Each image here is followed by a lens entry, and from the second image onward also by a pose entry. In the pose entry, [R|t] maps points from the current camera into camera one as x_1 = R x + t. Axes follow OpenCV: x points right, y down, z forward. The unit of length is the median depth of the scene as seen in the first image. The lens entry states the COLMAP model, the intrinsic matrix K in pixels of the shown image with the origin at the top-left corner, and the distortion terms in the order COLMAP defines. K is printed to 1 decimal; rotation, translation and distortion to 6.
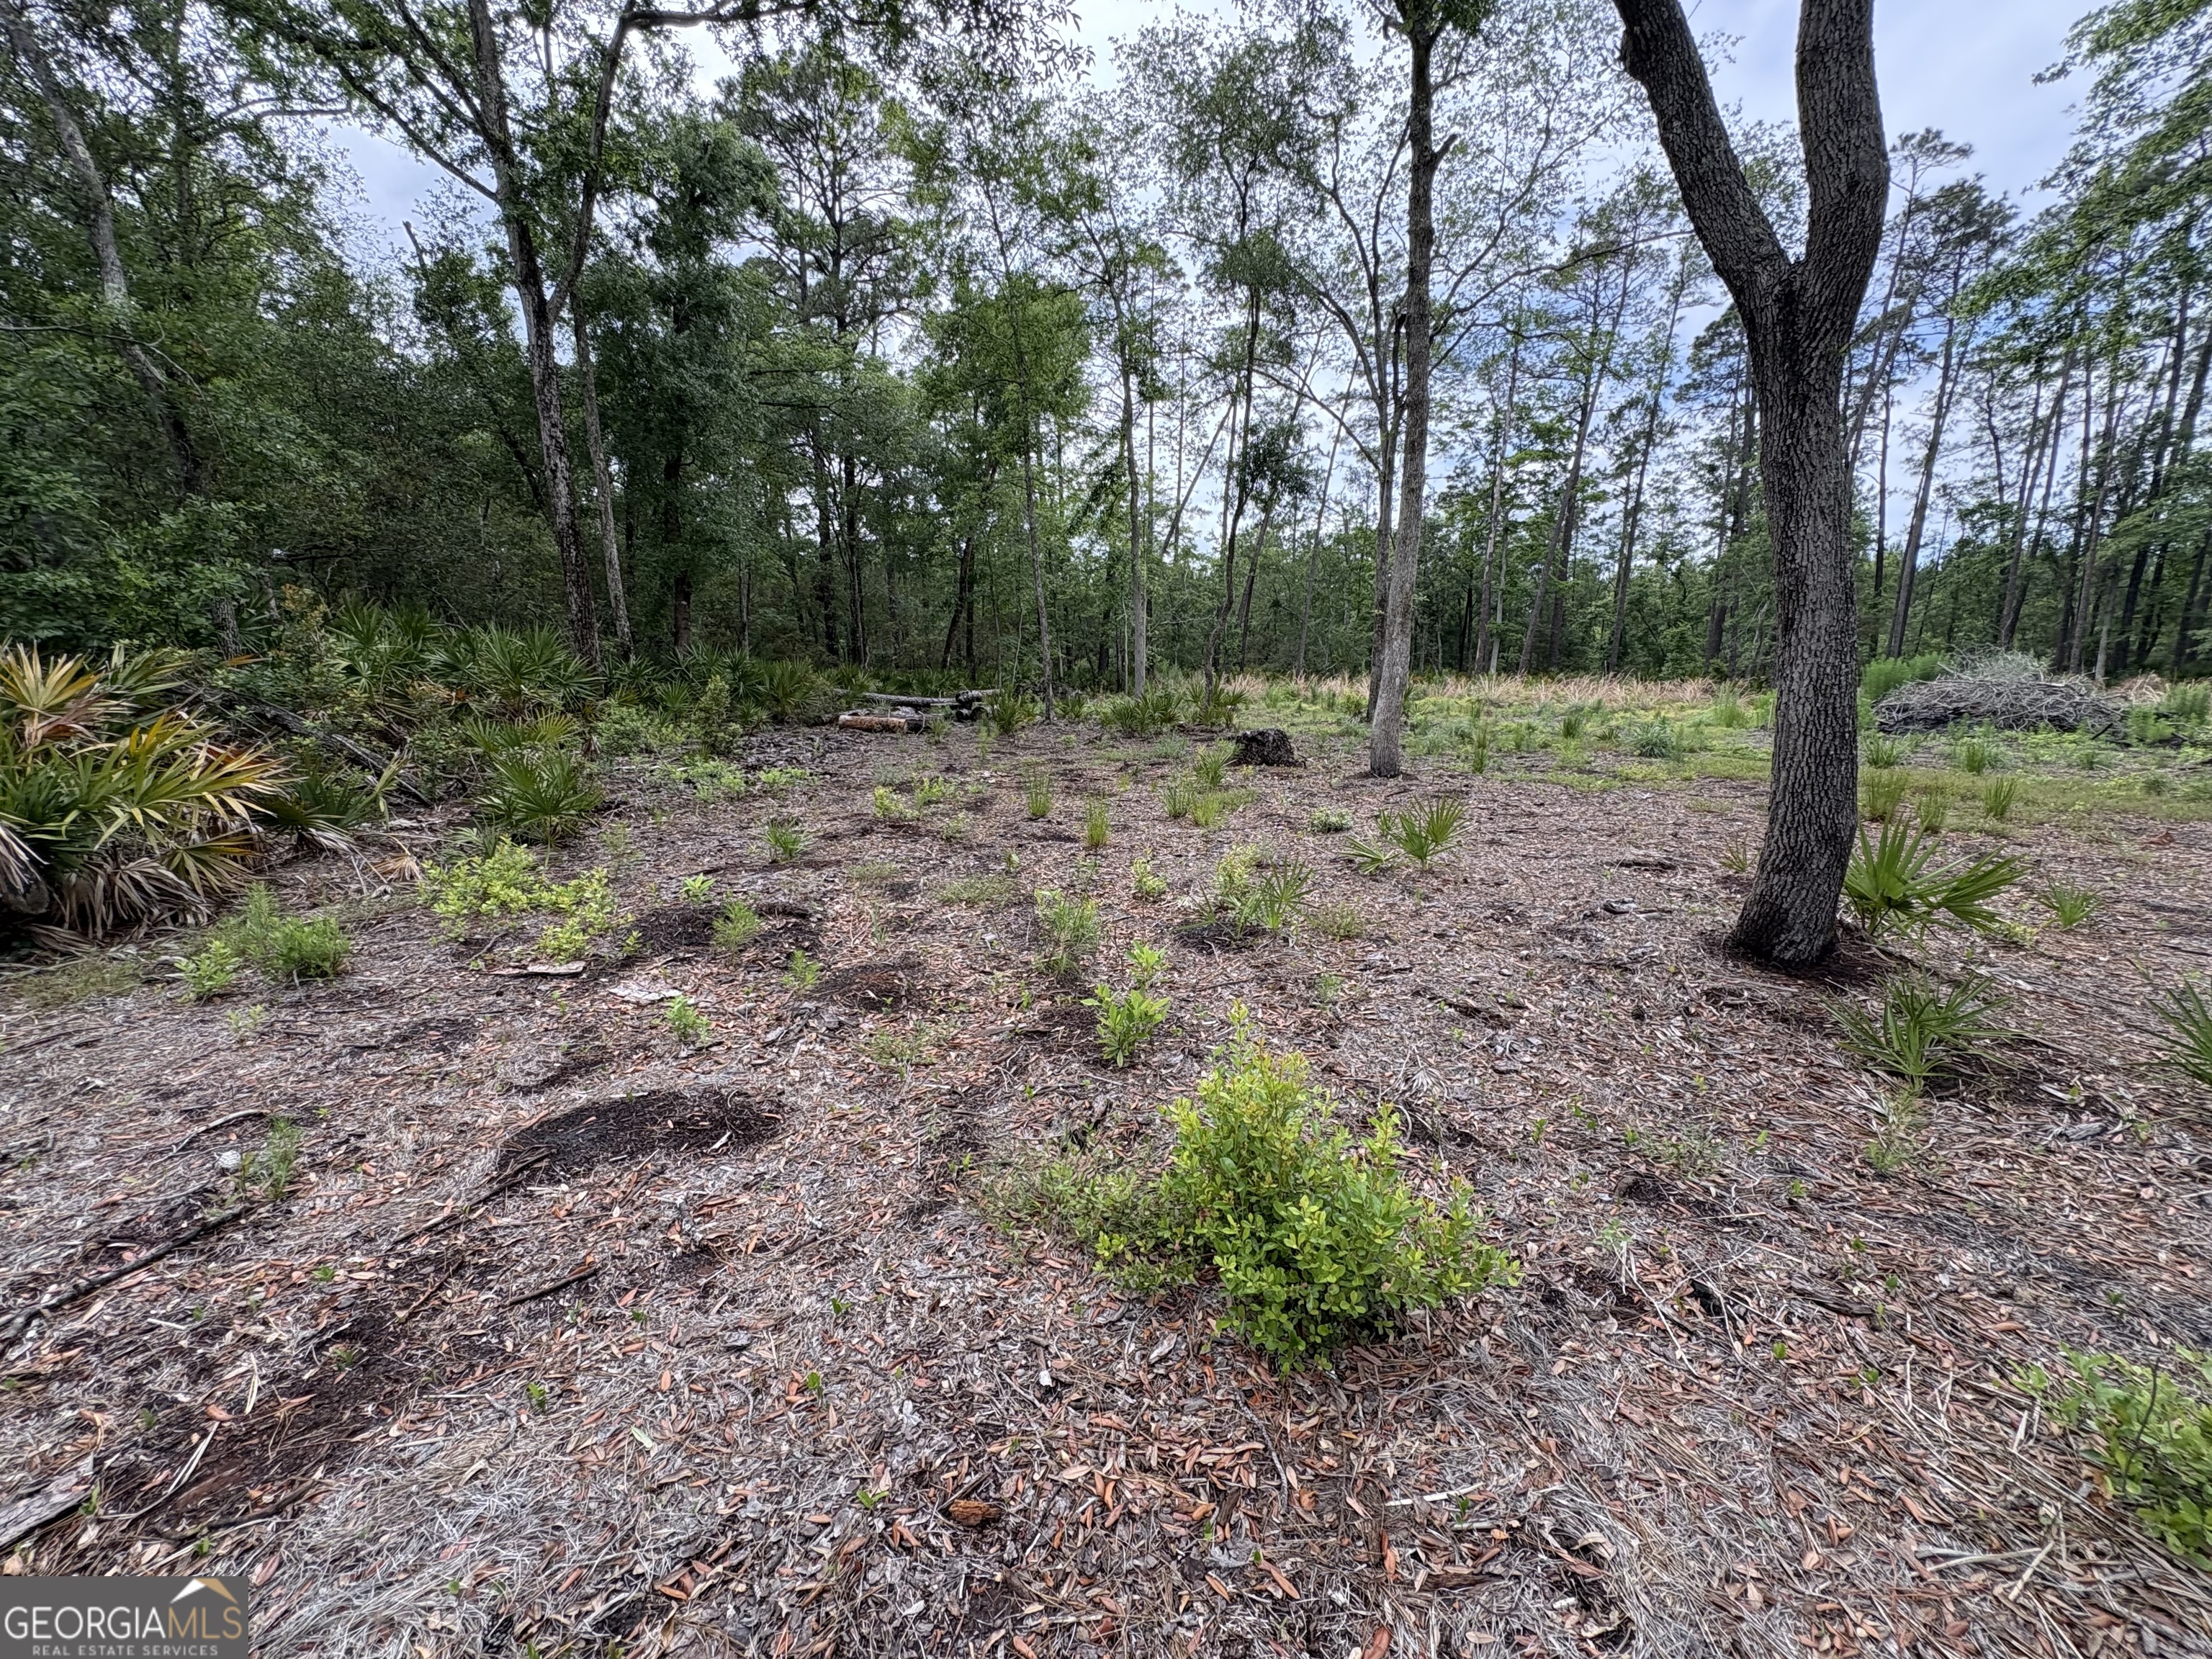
lens RADIAL K [[878.2, 0, 1104.5], [0, 878.2, 827.5], [0, 0, 1]] dist [0.001349, -0.000012]
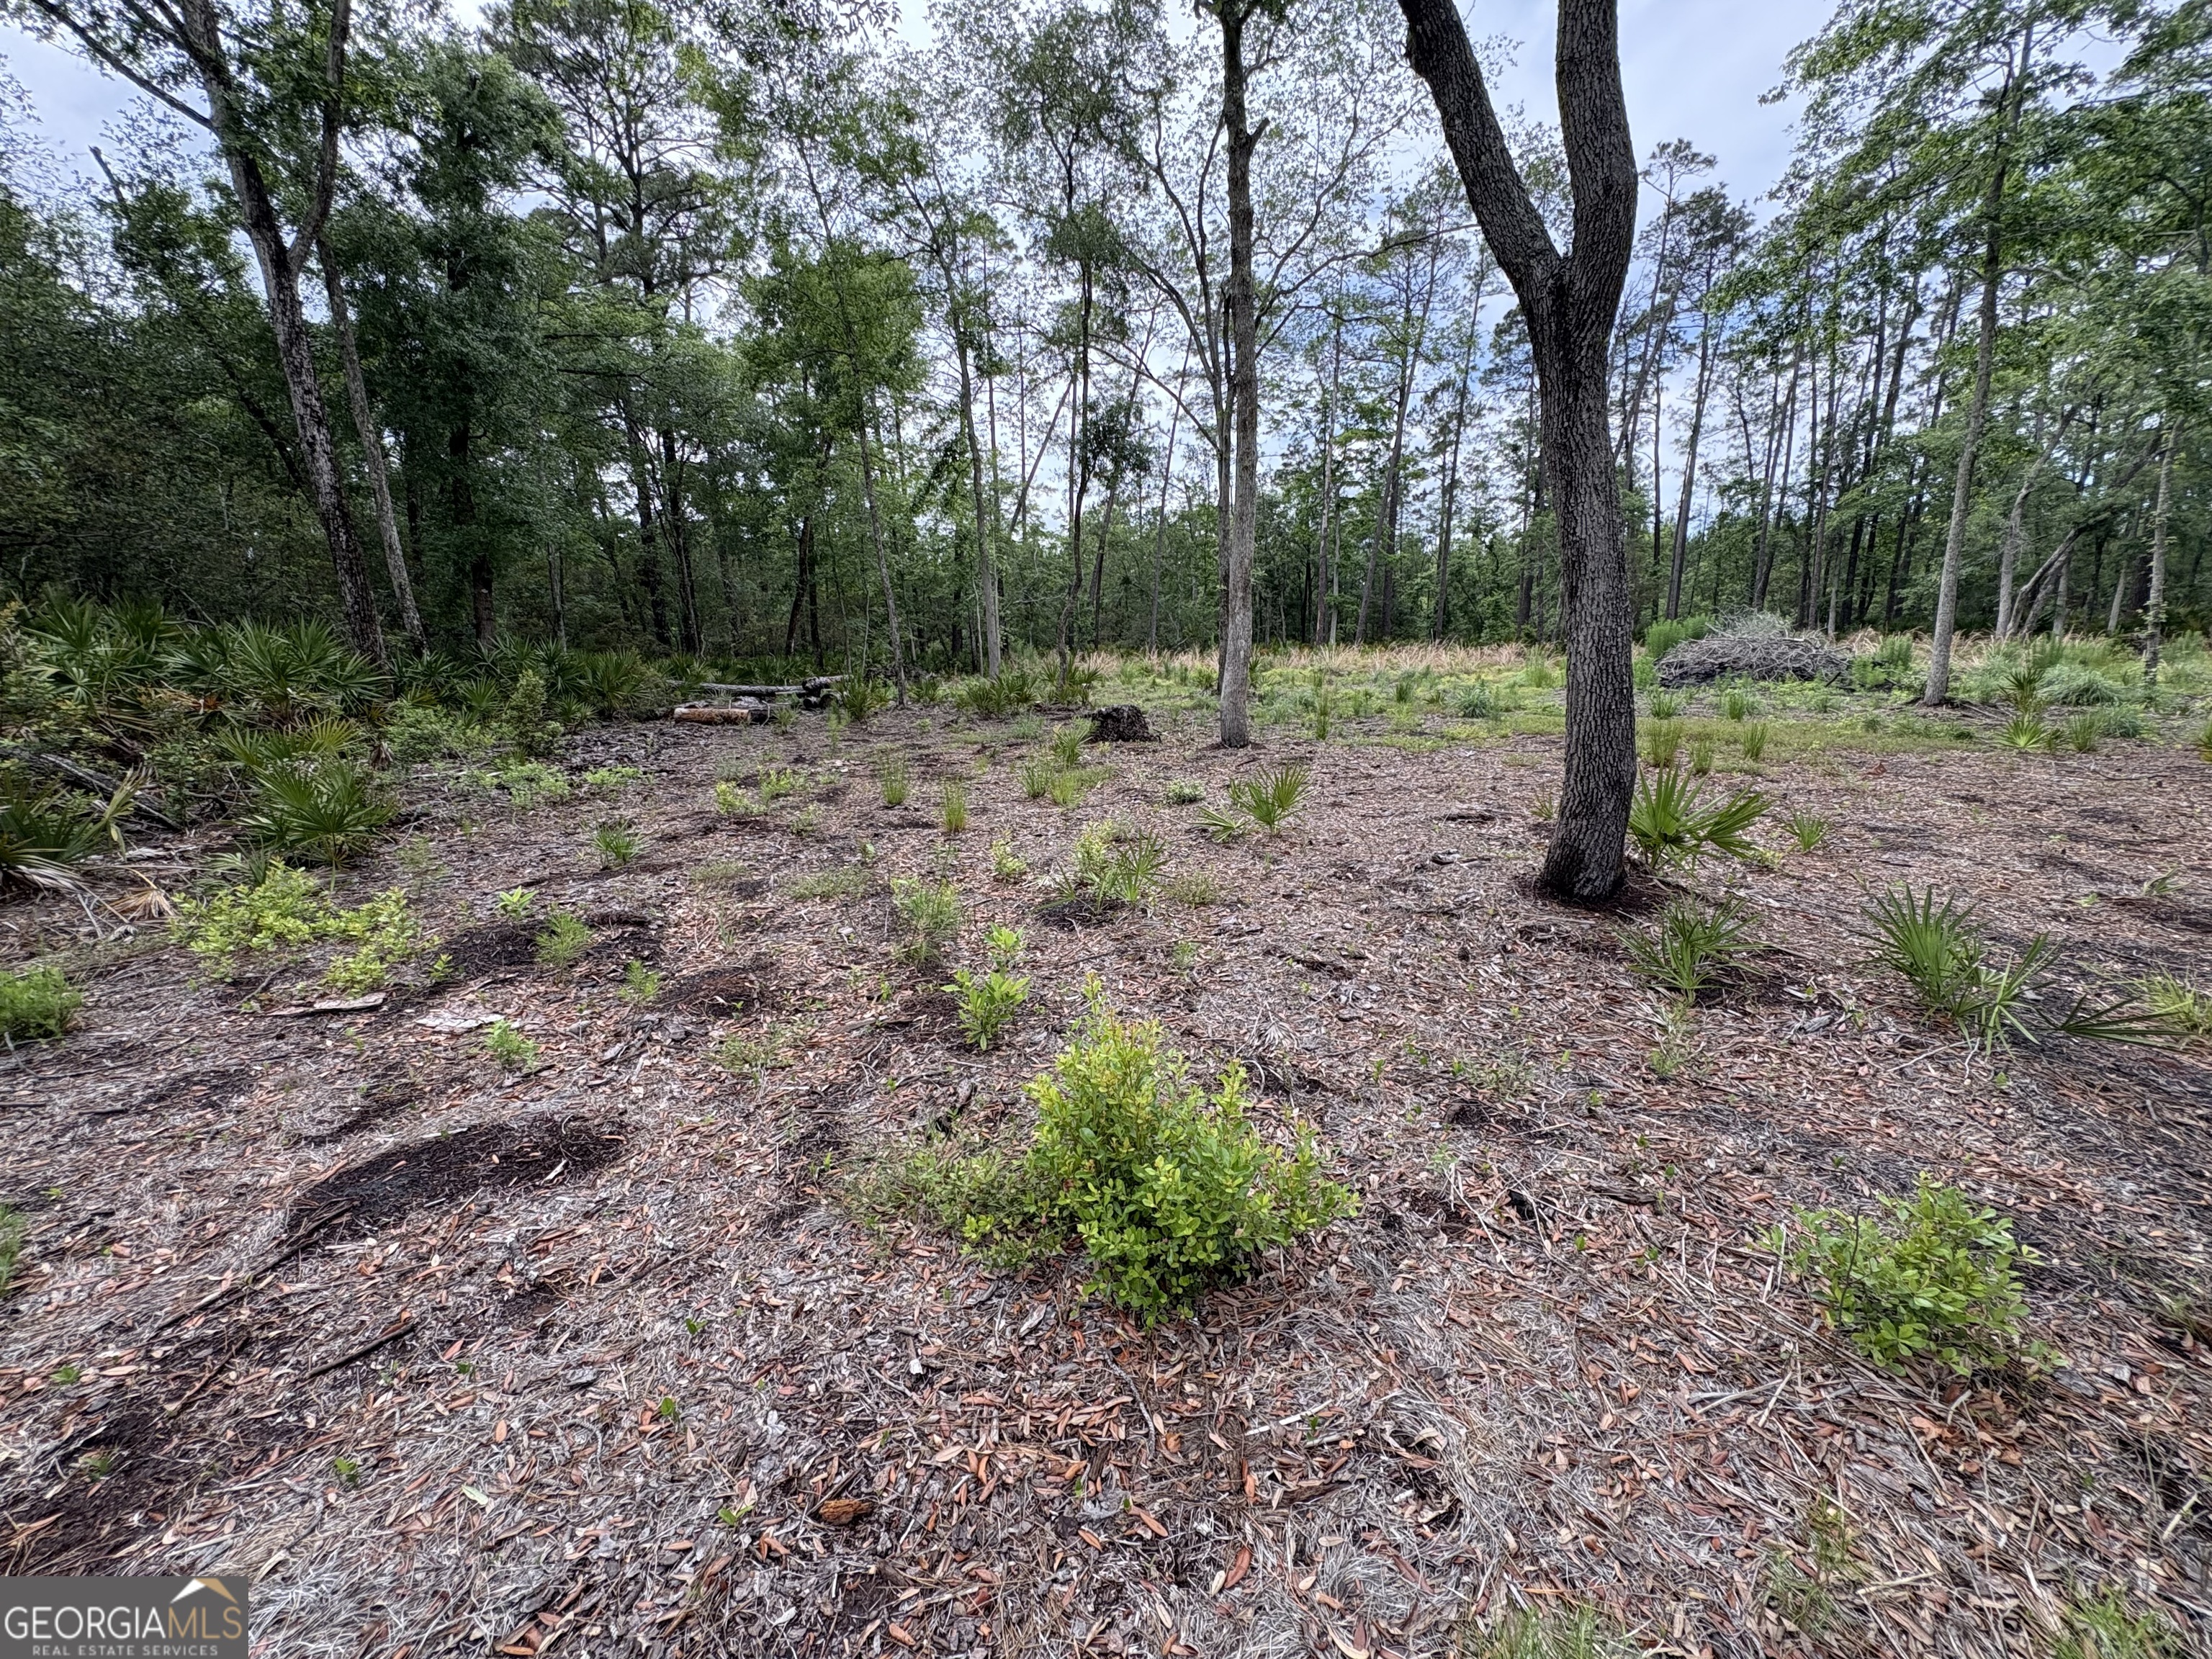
lens RADIAL K [[878.2, 0, 1103.0], [0, 878.2, 827.4], [0, 0, 1]] dist [0.001349, -0.000012]
pose [[0.986953, -0.059849, 0.149474, 0.005177], [0.056458, 0.998044, 0.026829, 0.000190], [-0.150787, -0.018040, 0.988402, -0.001180]]
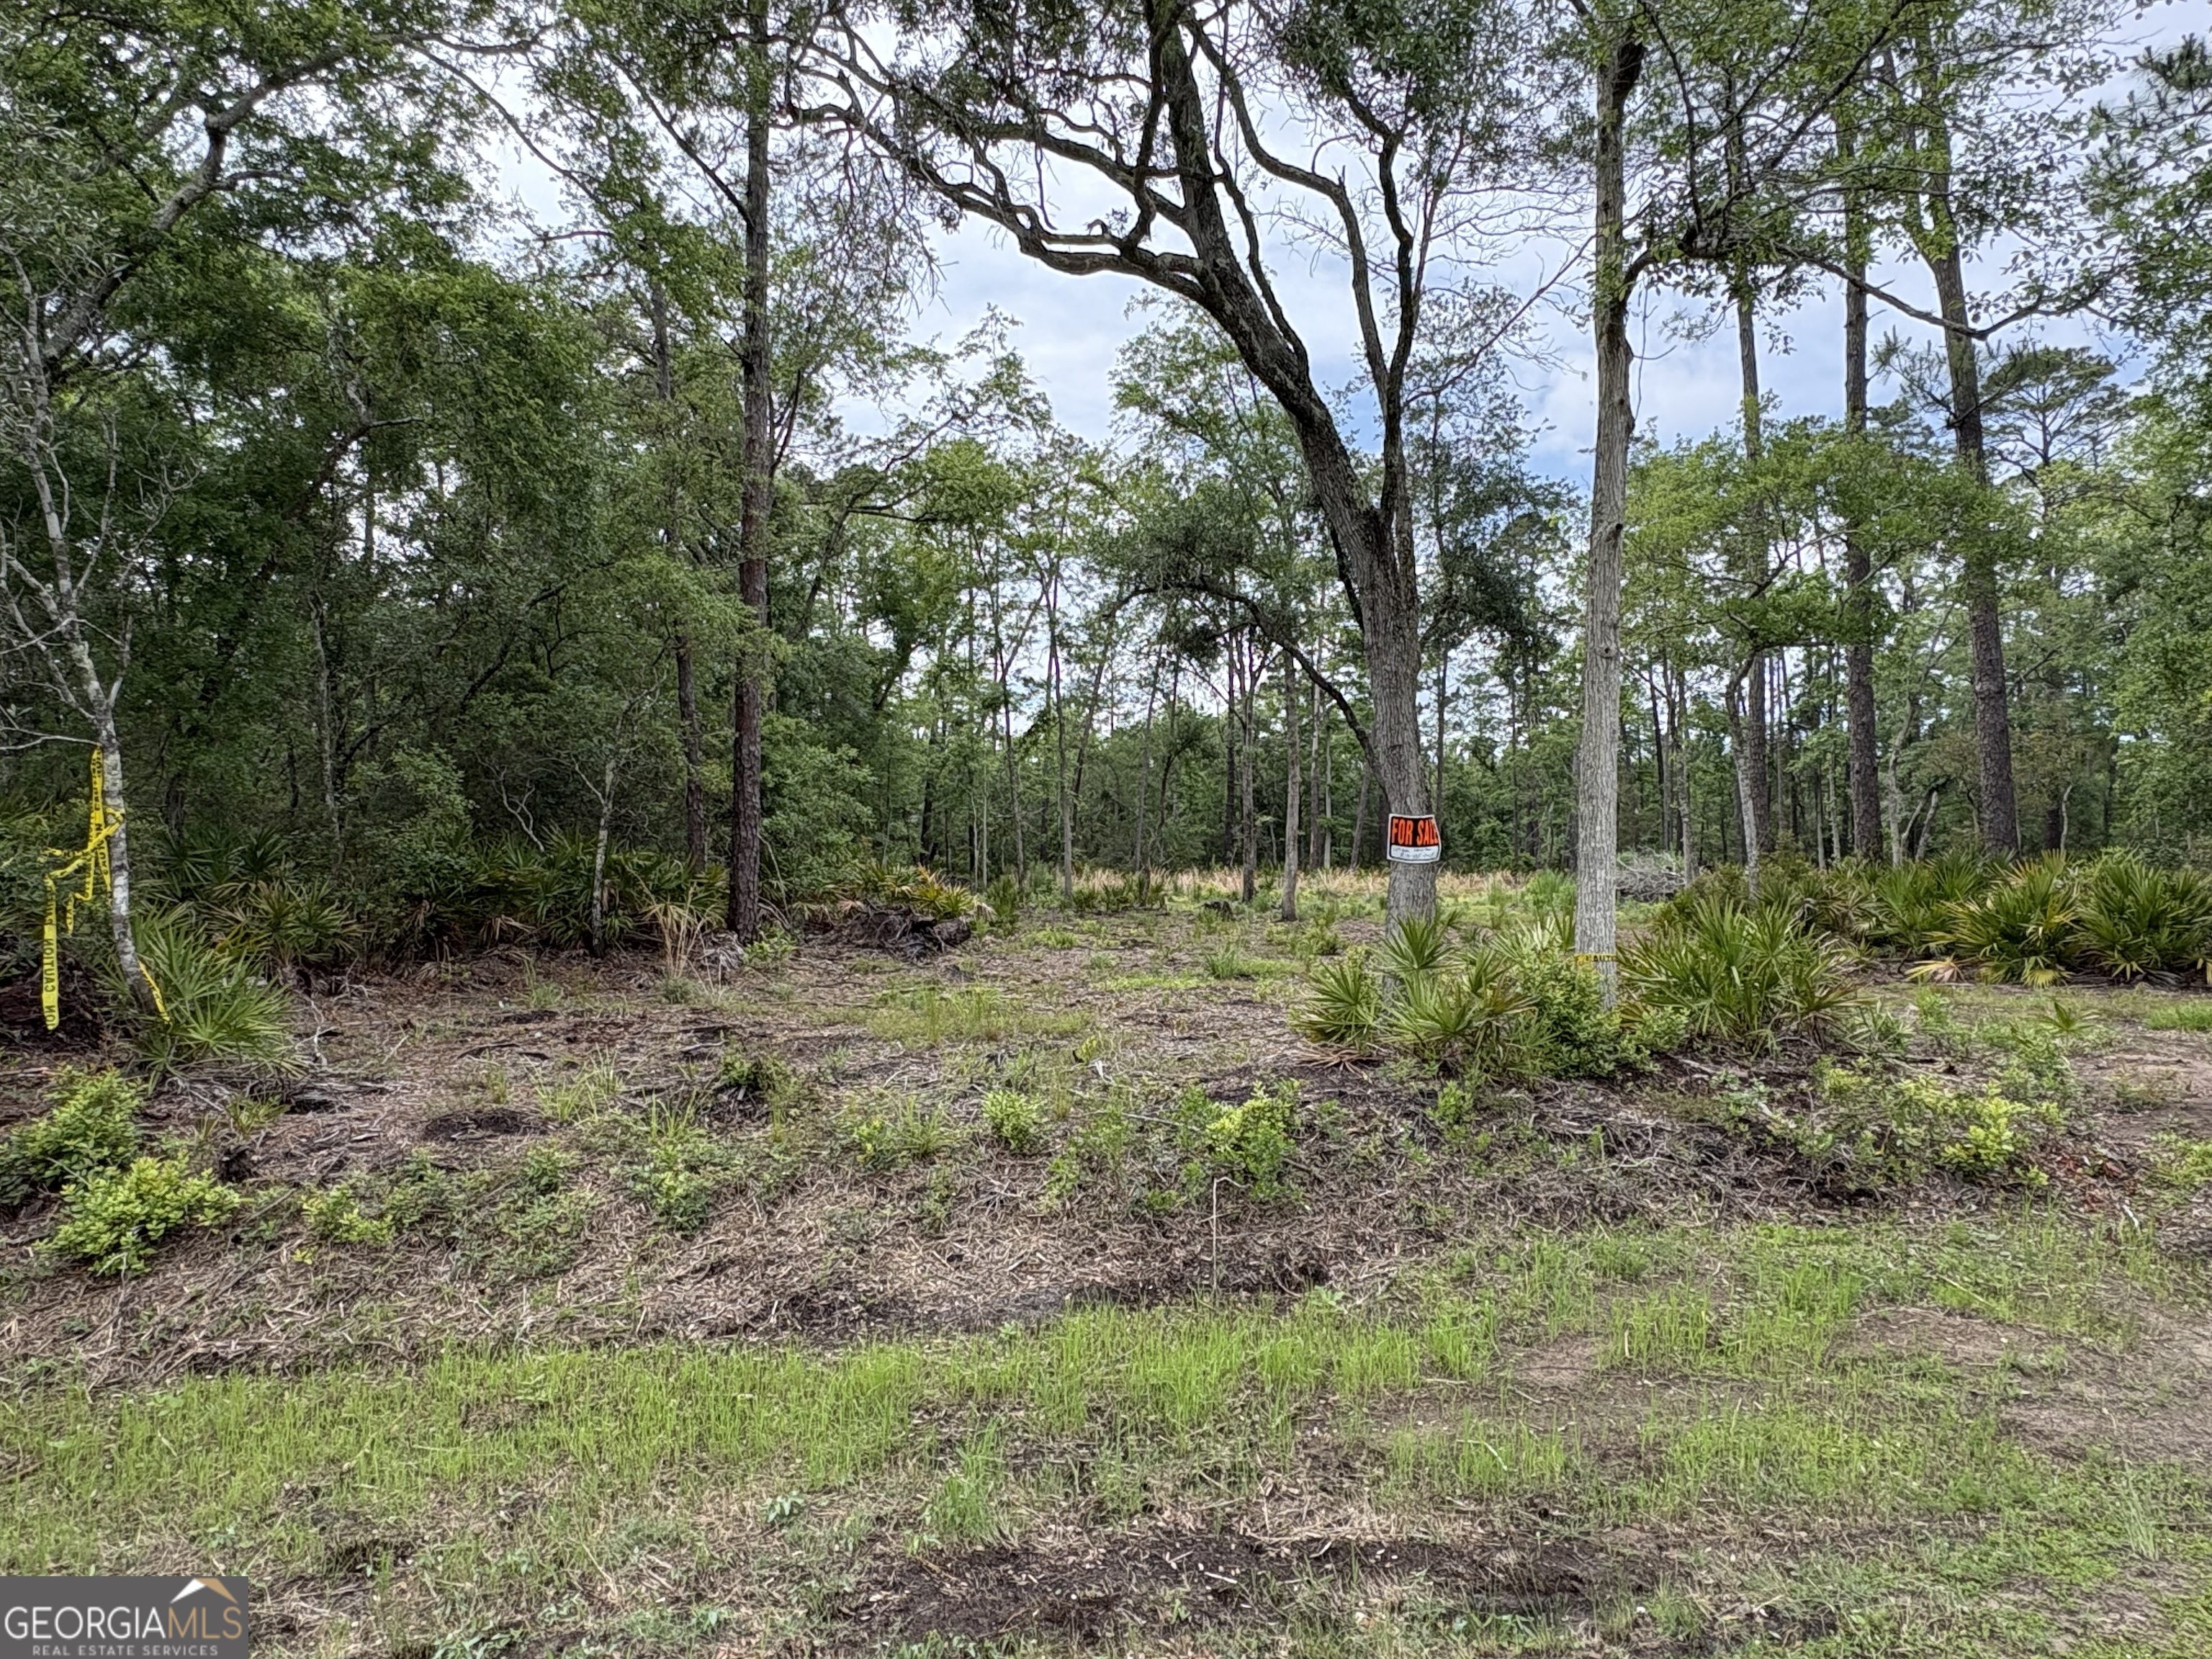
lens RADIAL K [[1307.9, 0, 1106.7], [0, 1307.9, 823.7], [0, 0, 1]] dist [-0.000044, 0.000002]
pose [[0.969696, 0.001438, 0.244310, -0.848957], [0.049333, 0.978232, -0.201565, 0.325544], [-0.239282, 0.207509, 0.948517, -1.852945]]
